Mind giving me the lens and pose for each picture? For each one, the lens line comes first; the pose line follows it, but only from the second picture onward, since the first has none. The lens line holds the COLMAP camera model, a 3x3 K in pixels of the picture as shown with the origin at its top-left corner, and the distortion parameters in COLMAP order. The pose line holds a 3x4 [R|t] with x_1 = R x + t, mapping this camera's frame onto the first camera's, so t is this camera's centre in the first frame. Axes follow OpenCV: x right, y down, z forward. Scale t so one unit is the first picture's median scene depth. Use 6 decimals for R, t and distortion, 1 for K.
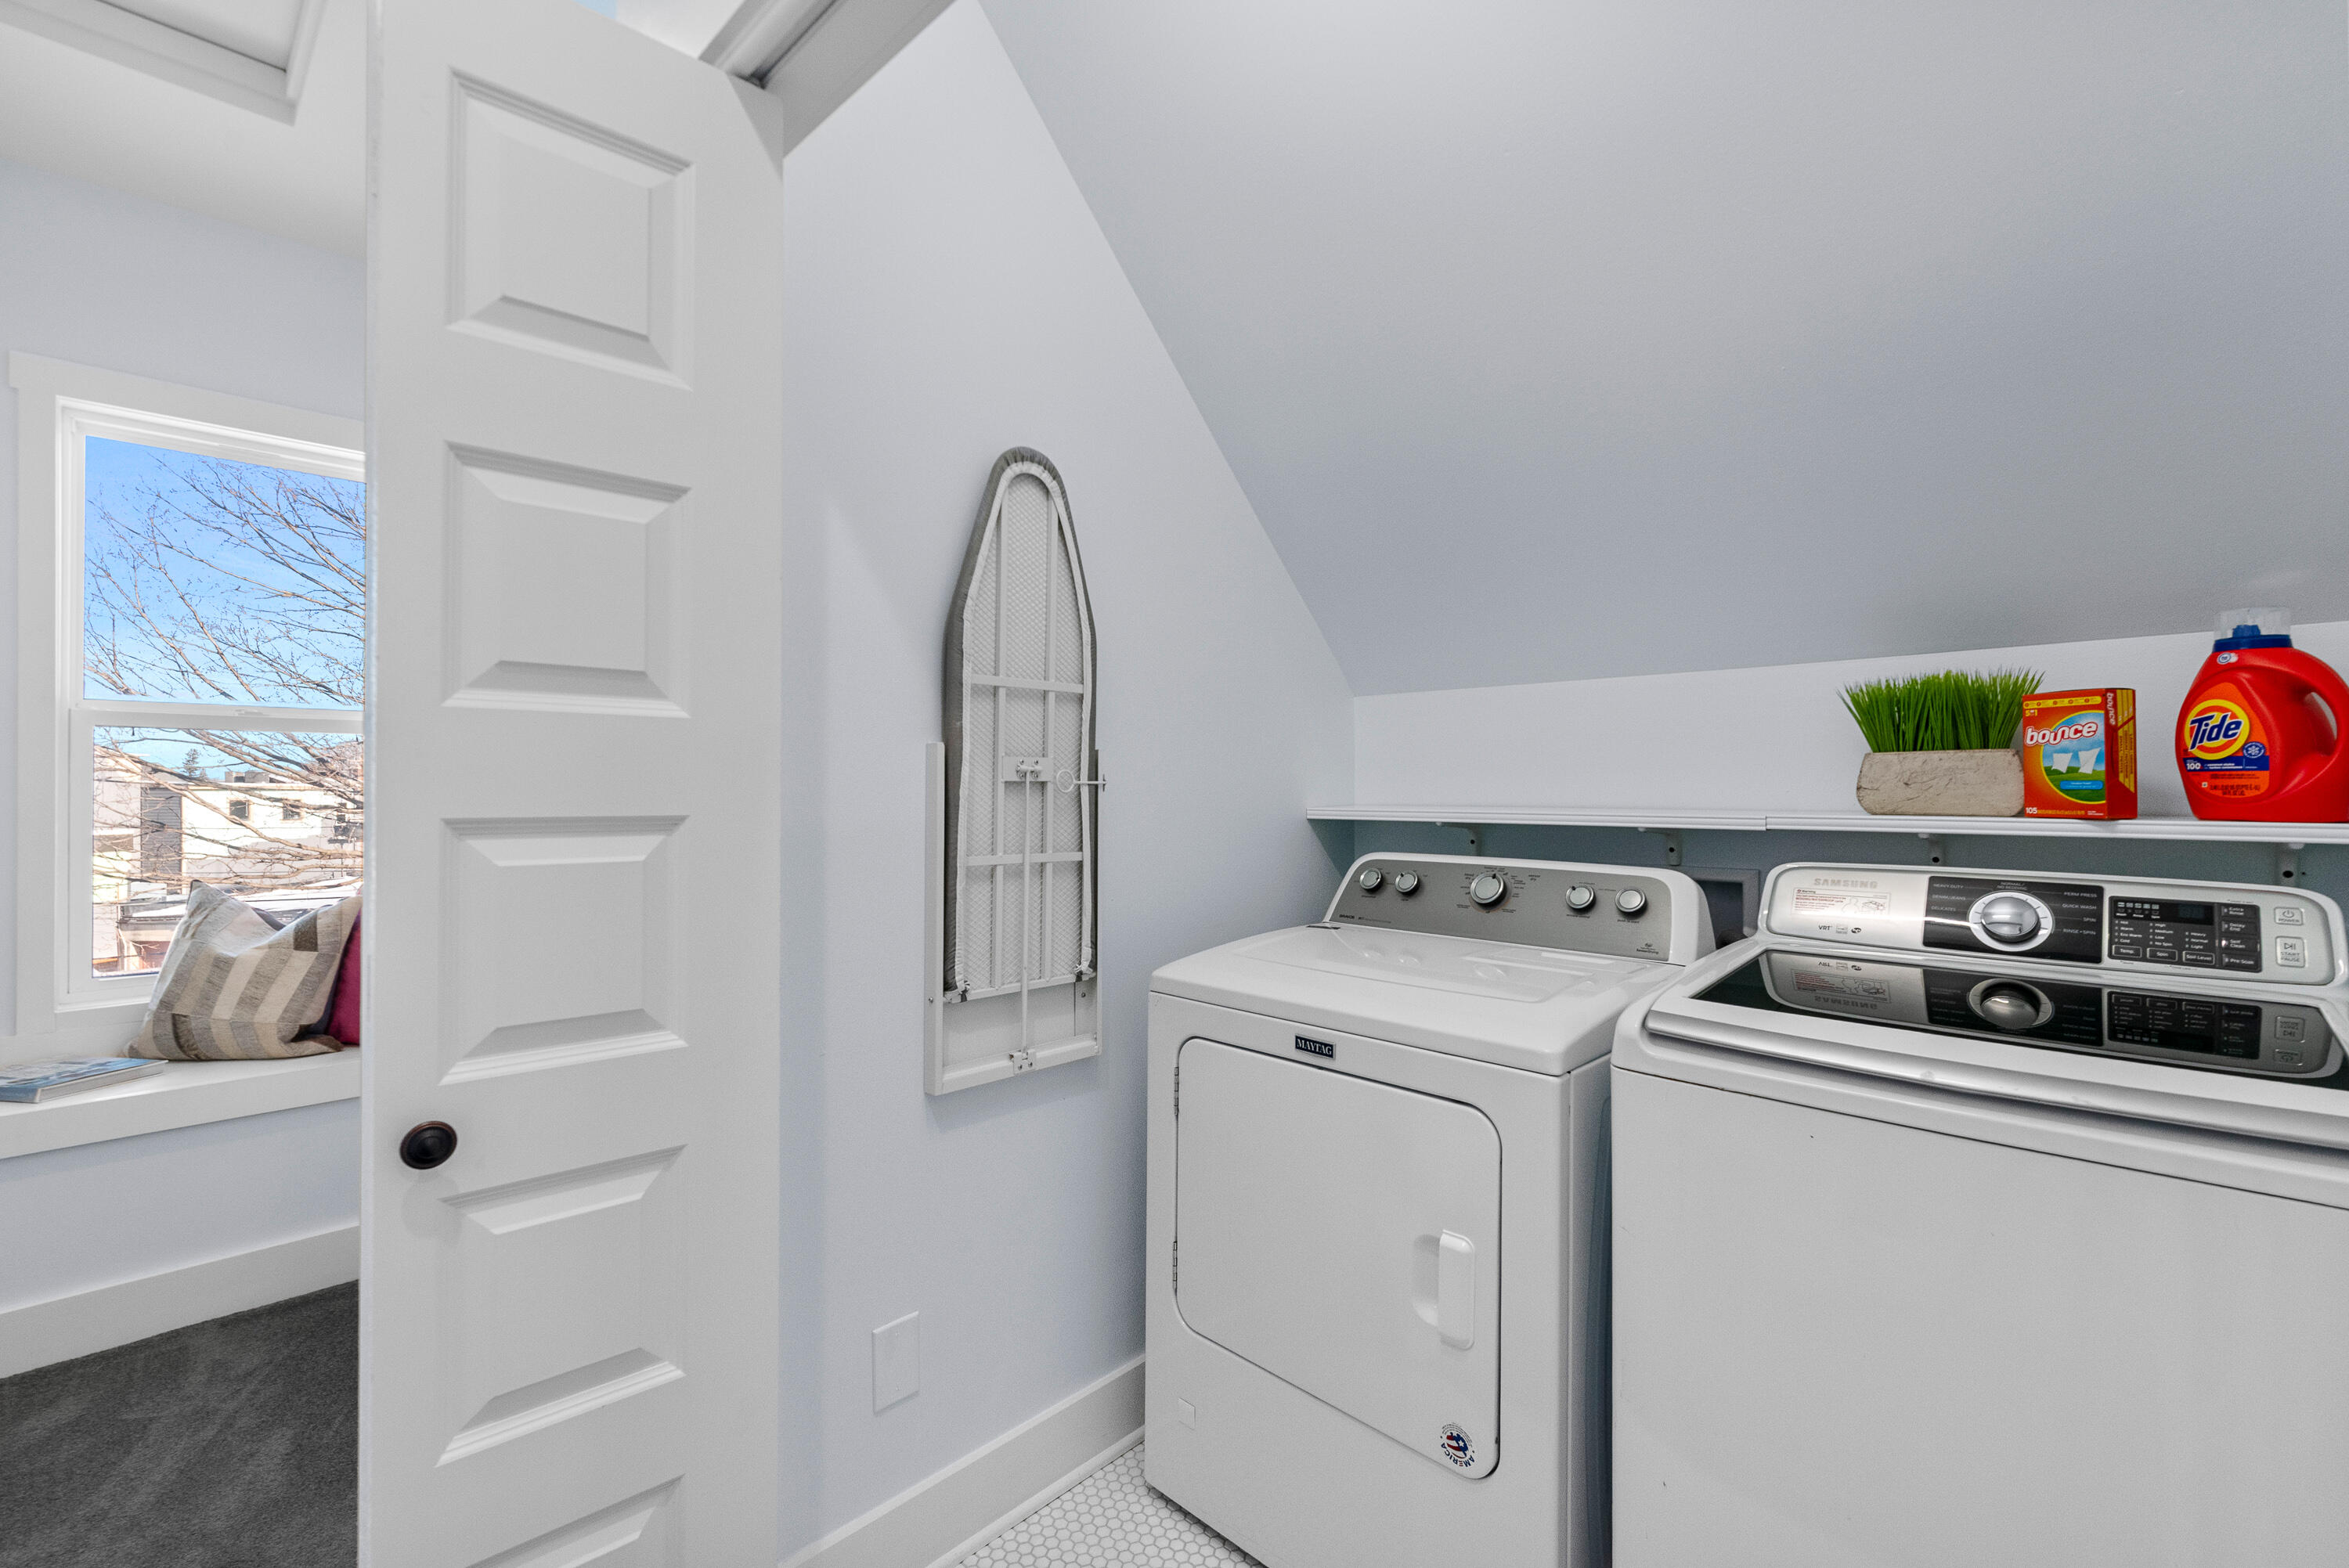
lens RADIAL K [[1020.1, 0, 1170.7], [0, 1020.1, 778.2], [0, 0, 1]] dist [0.001946, 0.000472]
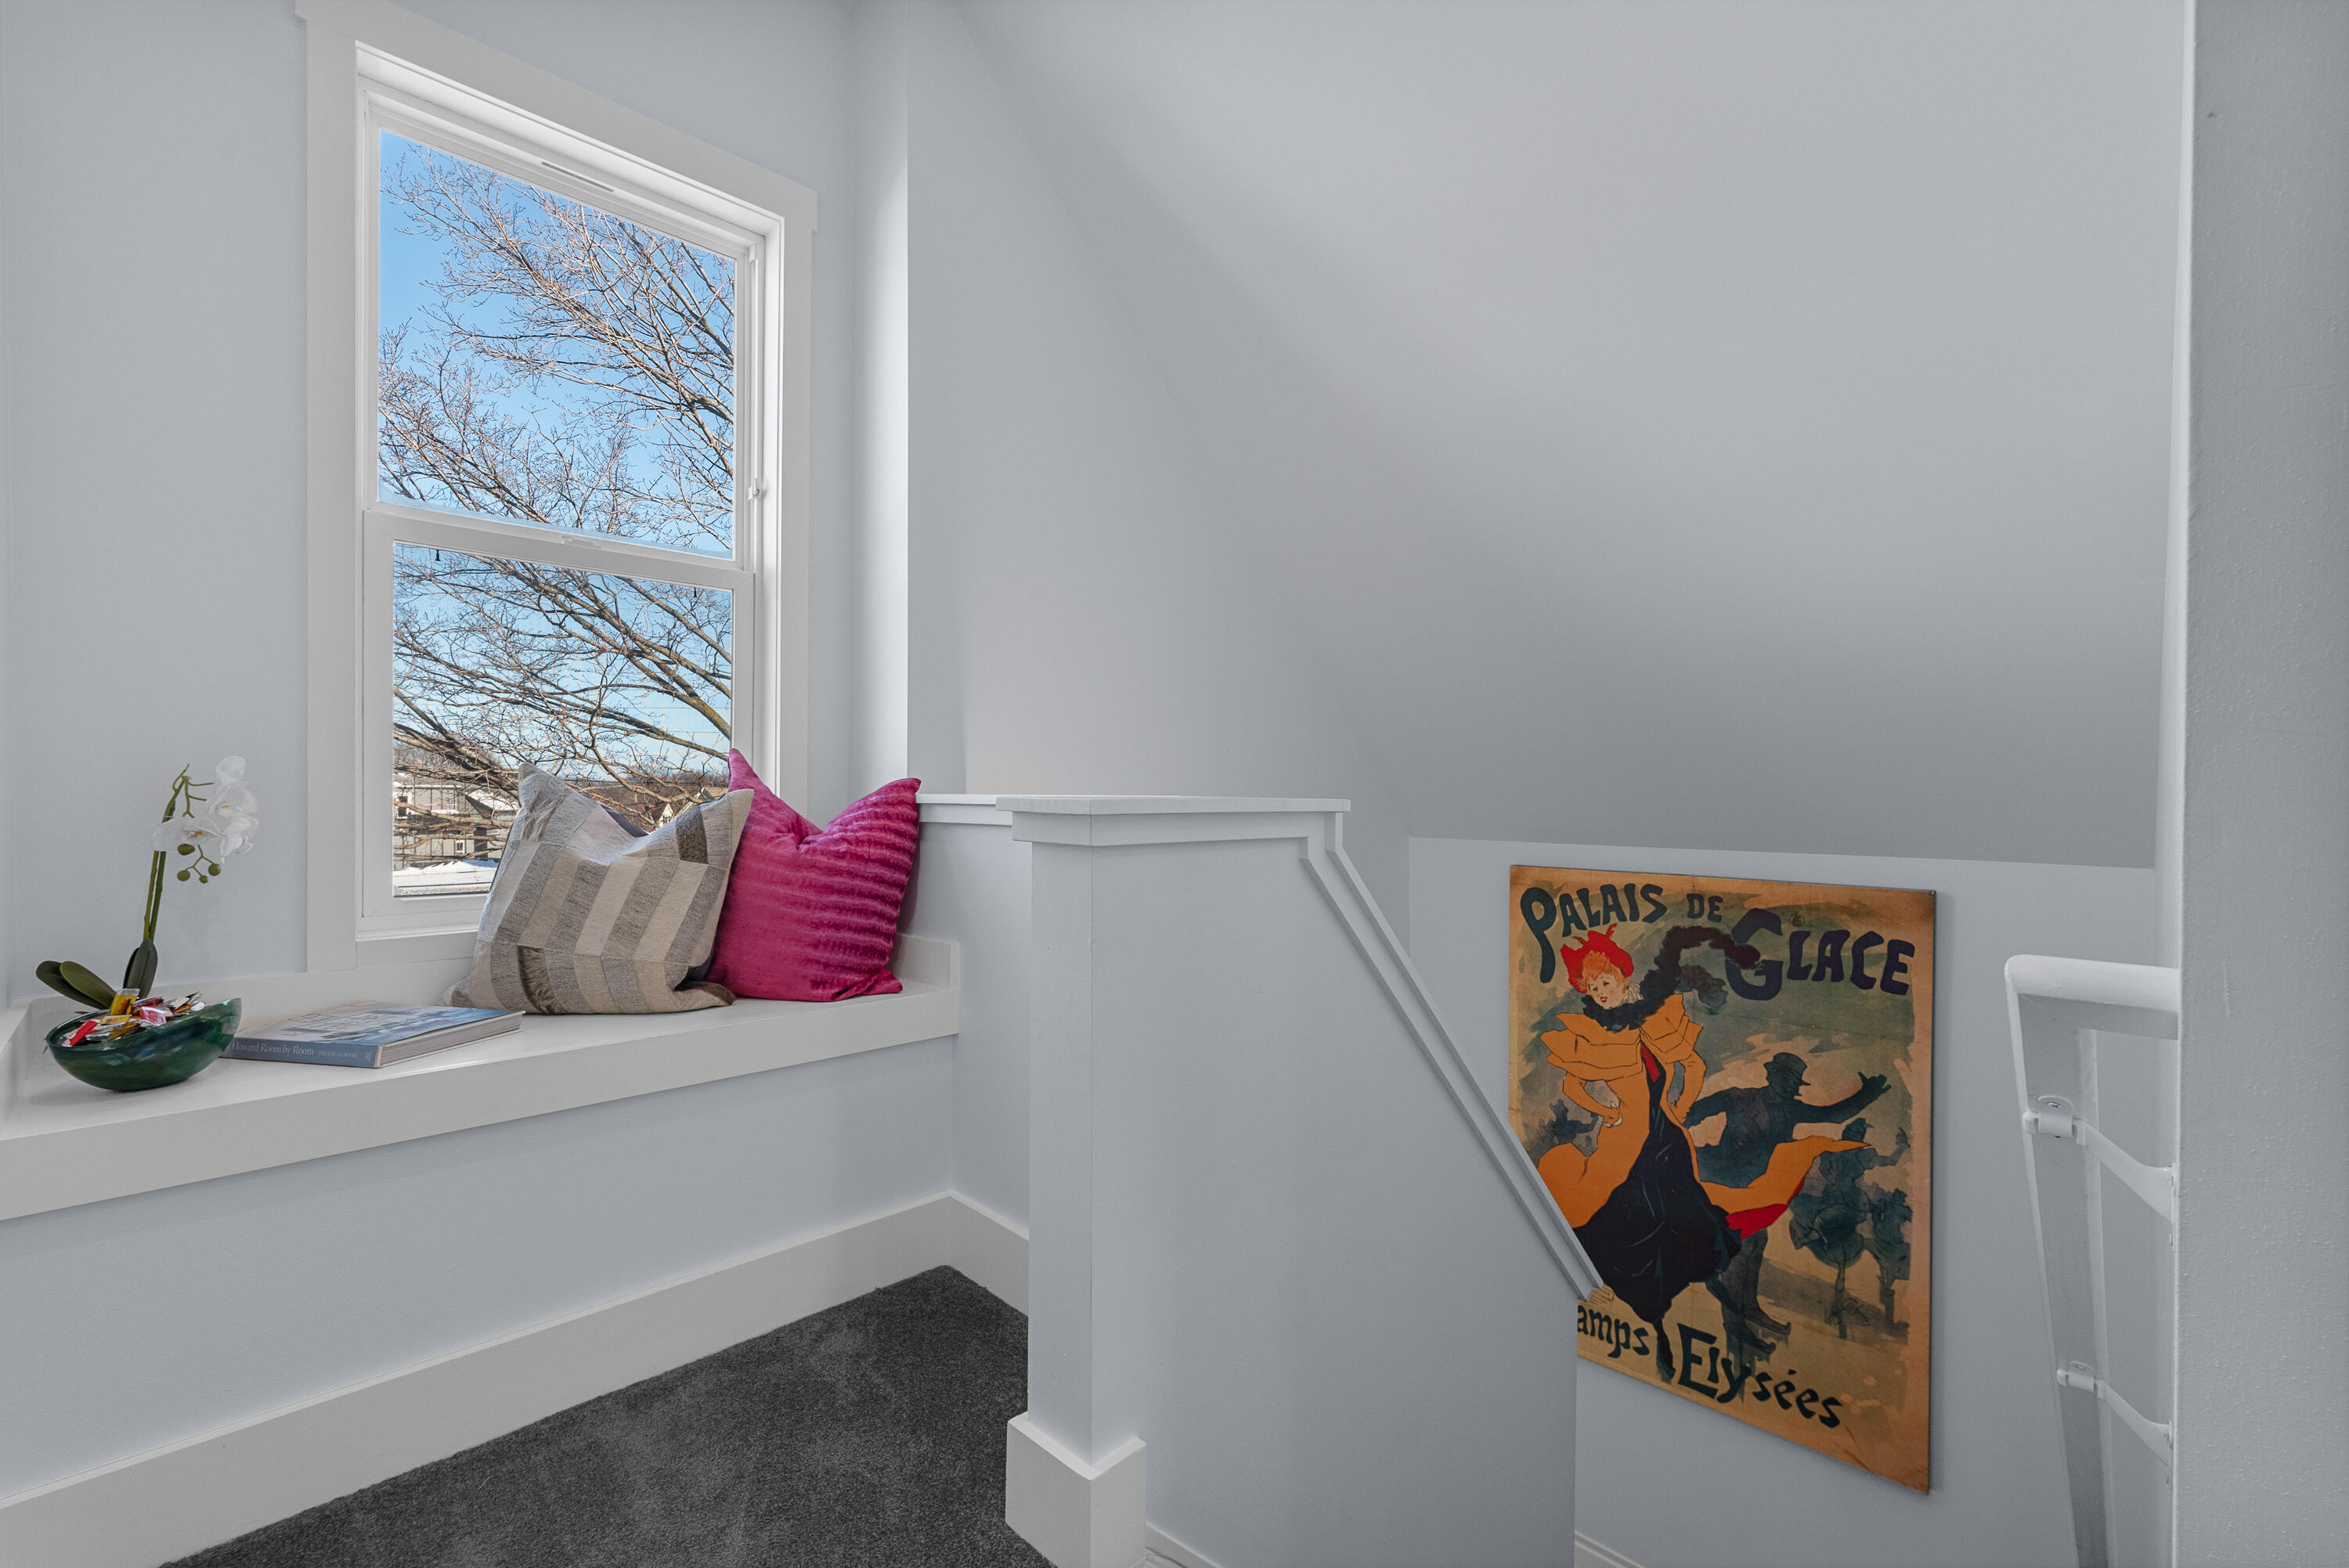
lens RADIAL K [[1020.1, 0, 1229.8], [0, 1020.1, 790.1], [0, 0, 1]] dist [0.001946, 0.000472]
pose [[0.999694, 0.009708, -0.022742, -0.472292], [-0.009303, 0.999798, 0.017844, 0.106051], [0.022910, -0.017627, 0.999582, 0.313349]]
